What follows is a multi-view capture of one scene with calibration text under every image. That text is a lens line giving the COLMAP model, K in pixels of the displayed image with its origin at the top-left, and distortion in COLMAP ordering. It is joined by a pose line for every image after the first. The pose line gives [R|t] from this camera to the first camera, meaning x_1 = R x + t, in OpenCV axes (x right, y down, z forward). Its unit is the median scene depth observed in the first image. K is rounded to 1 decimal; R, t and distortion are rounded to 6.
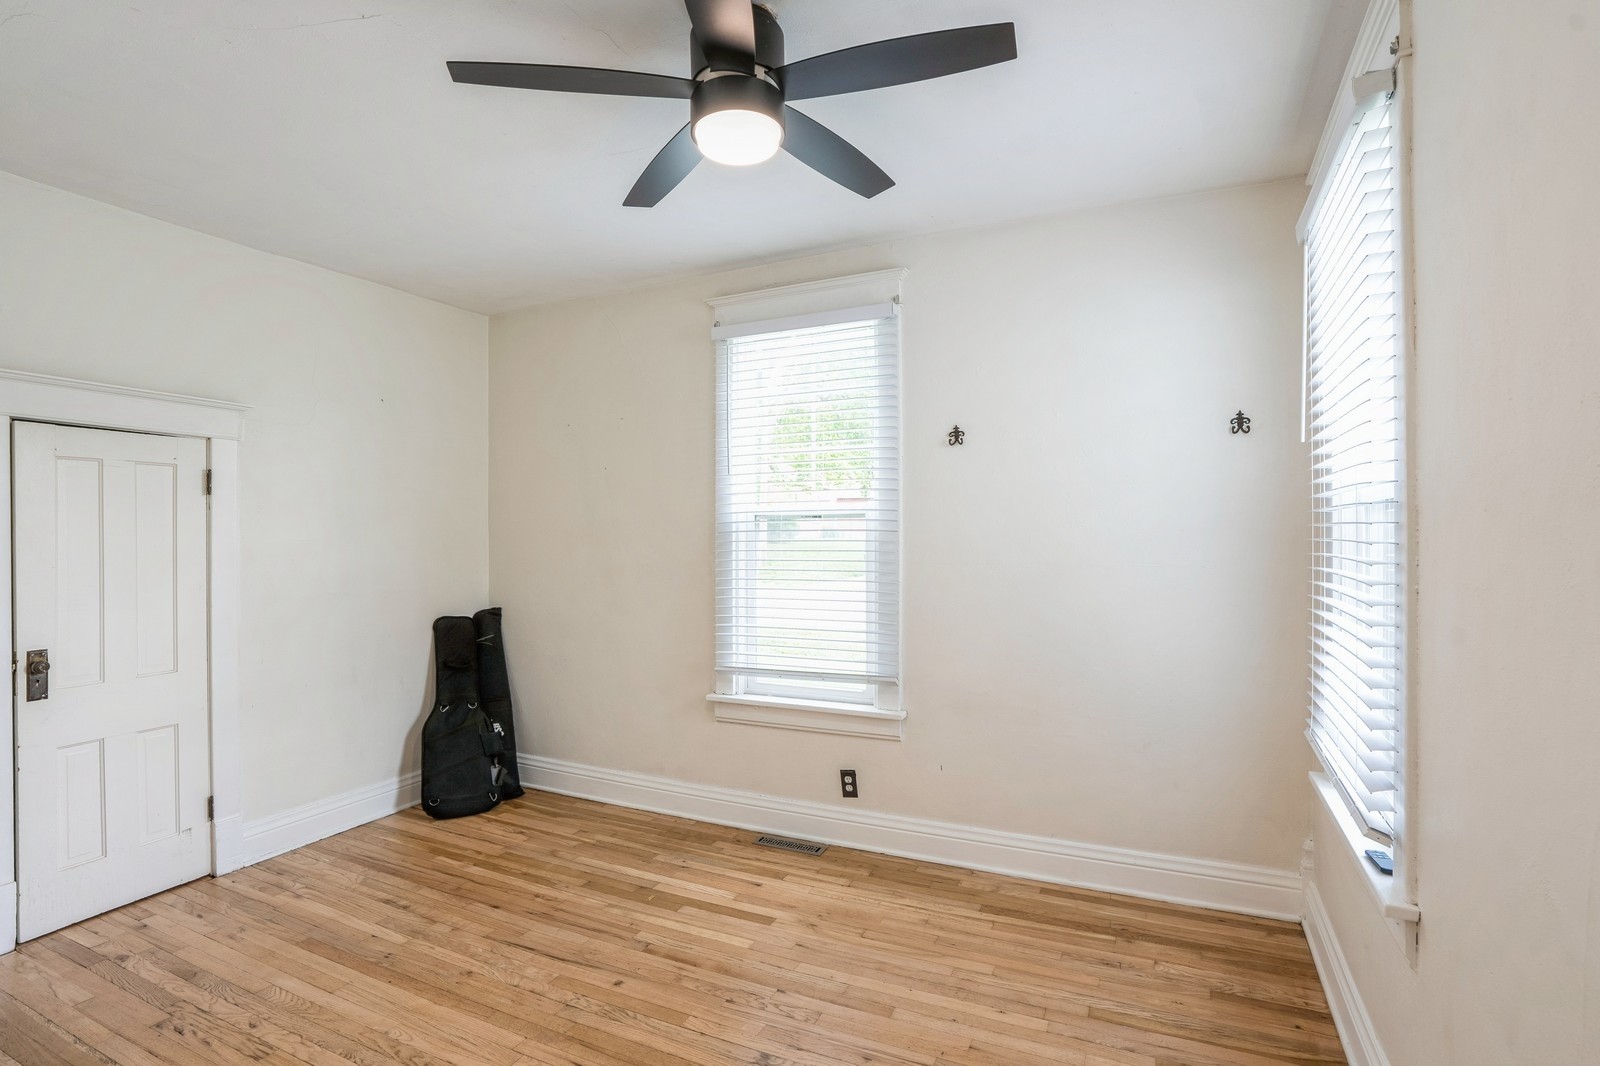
lens RADIAL K [[767.7, 0, 793.7], [0, 767.7, 537.0], [0, 0, 1]] dist [-0.076876, 0.030406]
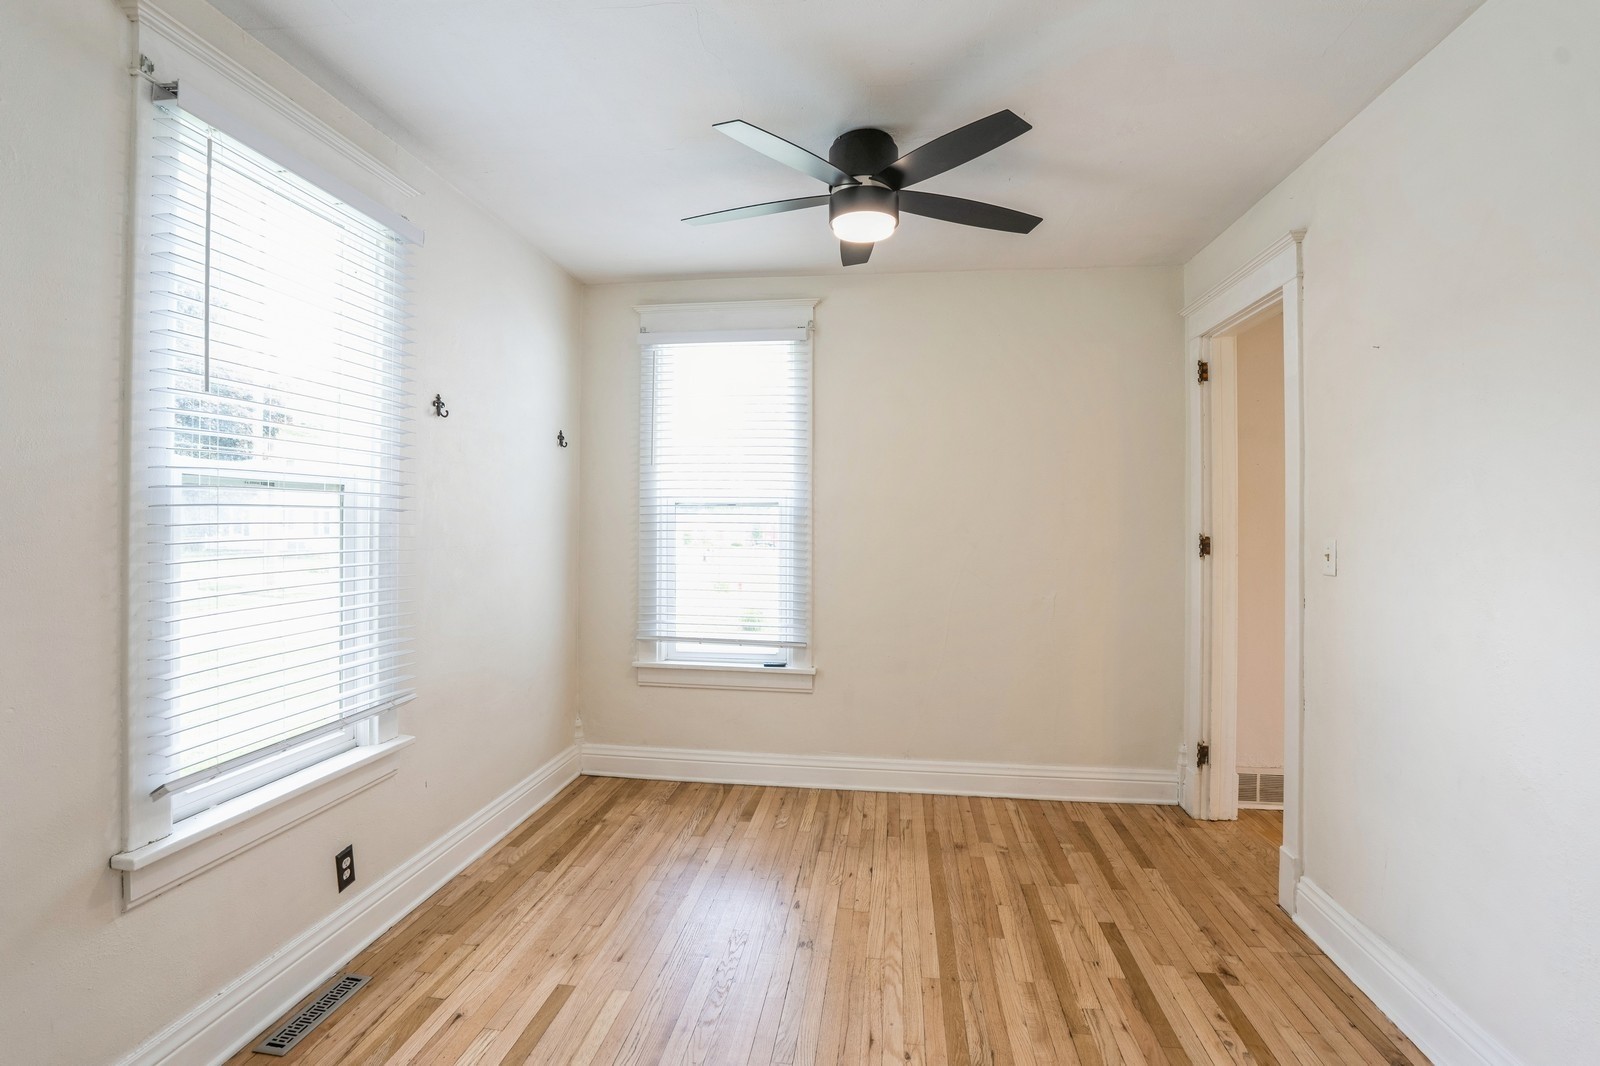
lens RADIAL K [[747.7, 0, 803.1], [0, 747.7, 521.4], [0, 0, 1]] dist [-0.055487, 0.020011]
pose [[-0.305261, -0.002339, 0.952266, -0.807594], [-0.002949, 0.999995, 0.001511, 0.000515], [-0.952264, -0.002347, -0.305266, 0.930400]]
